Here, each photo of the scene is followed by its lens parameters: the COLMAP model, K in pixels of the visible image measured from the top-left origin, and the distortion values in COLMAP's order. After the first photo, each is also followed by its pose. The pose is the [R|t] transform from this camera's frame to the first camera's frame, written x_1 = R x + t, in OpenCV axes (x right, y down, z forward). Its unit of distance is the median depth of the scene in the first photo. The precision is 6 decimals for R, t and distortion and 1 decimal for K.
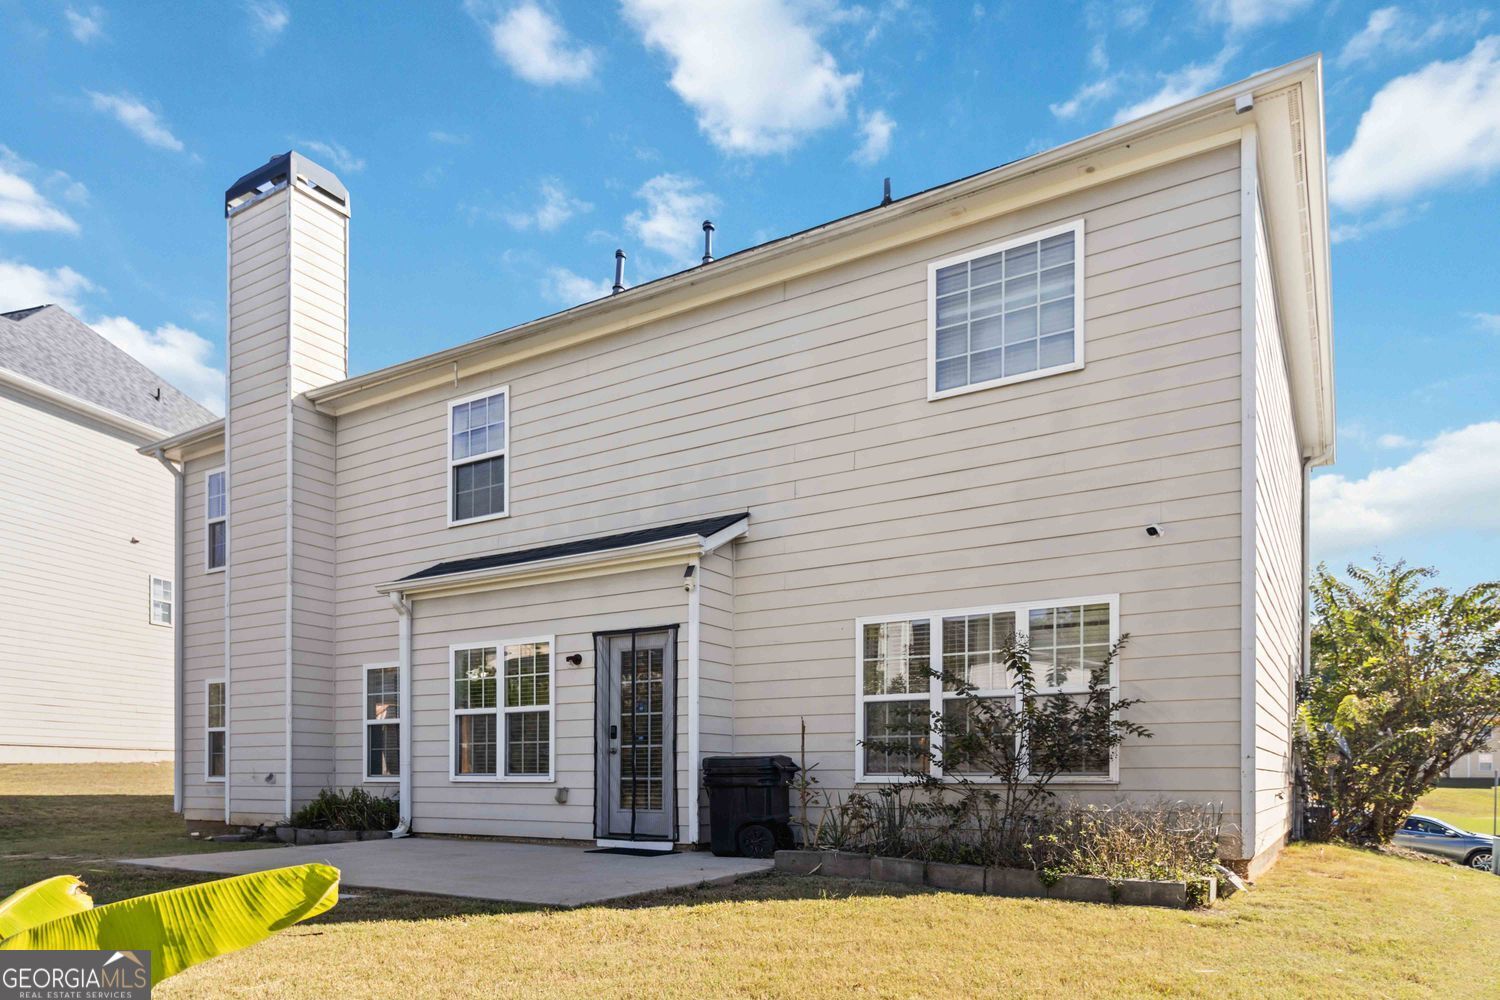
lens RADIAL K [[840.6, 0, 683.1], [0, 840.6, 505.1], [0, 0, 1]] dist [0.013108, -0.000496]
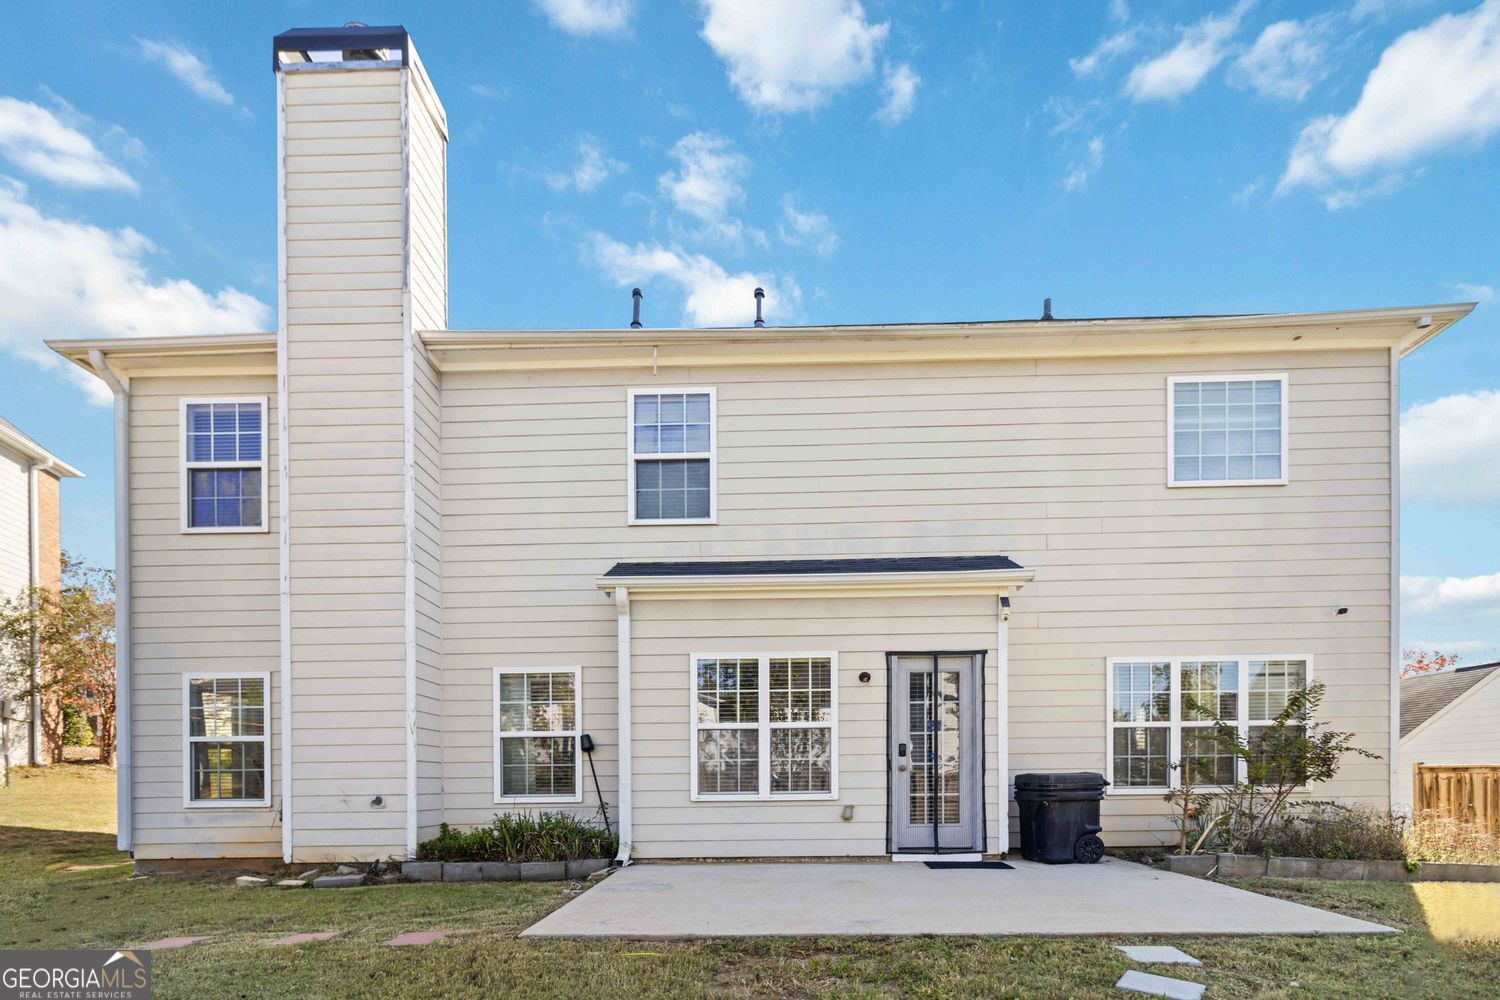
lens RADIAL K [[686.8, 0, 750.0], [0, 686.8, 603.2], [0, 0, 1]] dist [0.004152, 0.000739]
pose [[0.875200, 0.117008, 0.469397, -0.614918], [-0.135522, 0.990758, 0.005714, 0.107407], [-0.464390, -0.068615, 0.882969, 0.343248]]
